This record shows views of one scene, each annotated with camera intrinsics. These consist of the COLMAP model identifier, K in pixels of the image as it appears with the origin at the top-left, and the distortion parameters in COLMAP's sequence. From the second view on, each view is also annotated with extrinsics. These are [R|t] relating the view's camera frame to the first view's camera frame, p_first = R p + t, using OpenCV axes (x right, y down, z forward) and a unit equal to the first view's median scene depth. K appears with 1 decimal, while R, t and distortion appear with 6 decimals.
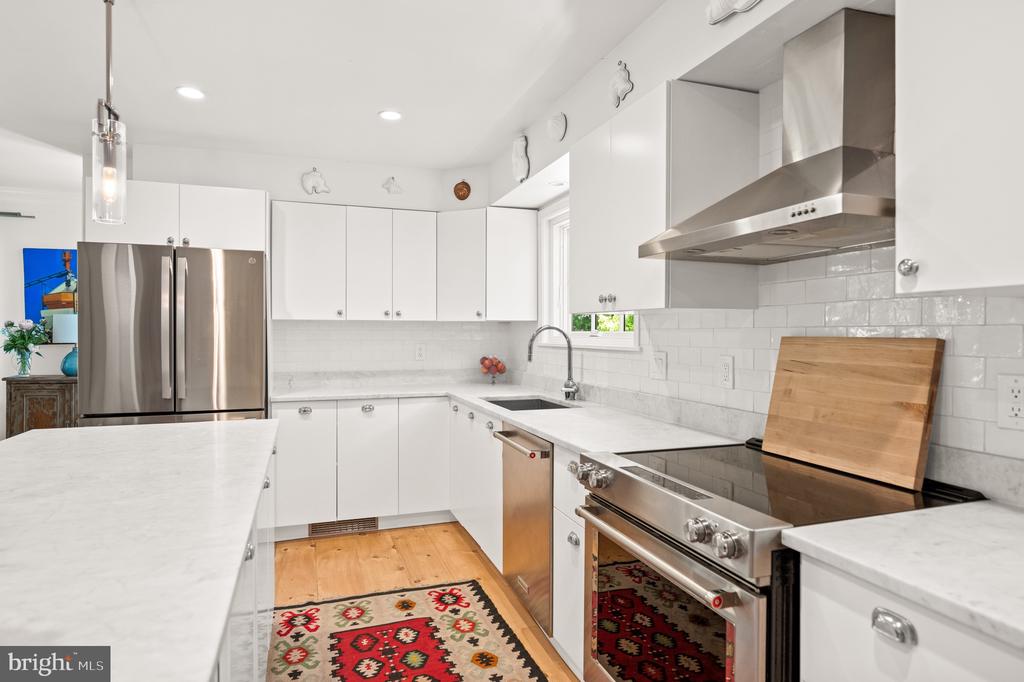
lens RADIAL K [[585.3, 0, 511.8], [0, 585.3, 339.7], [0, 0, 1]] dist [0.002519, 0.000025]
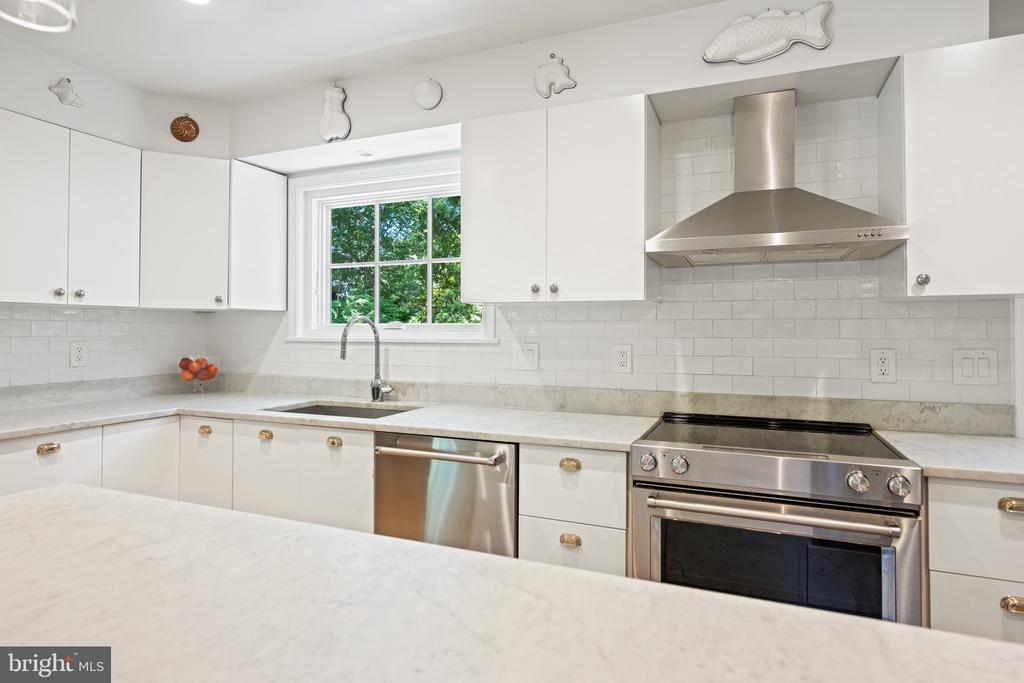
lens RADIAL K [[565.2, 0, 516.0], [0, 565.2, 325.2], [0, 0, 1]] dist [0.000614, -0.001493]
pose [[0.668672, 0.005142, 0.743540, -0.403079], [0.008797, 0.999851, -0.014826, 0.002993], [-0.743506, 0.016454, 0.668527, 0.283515]]
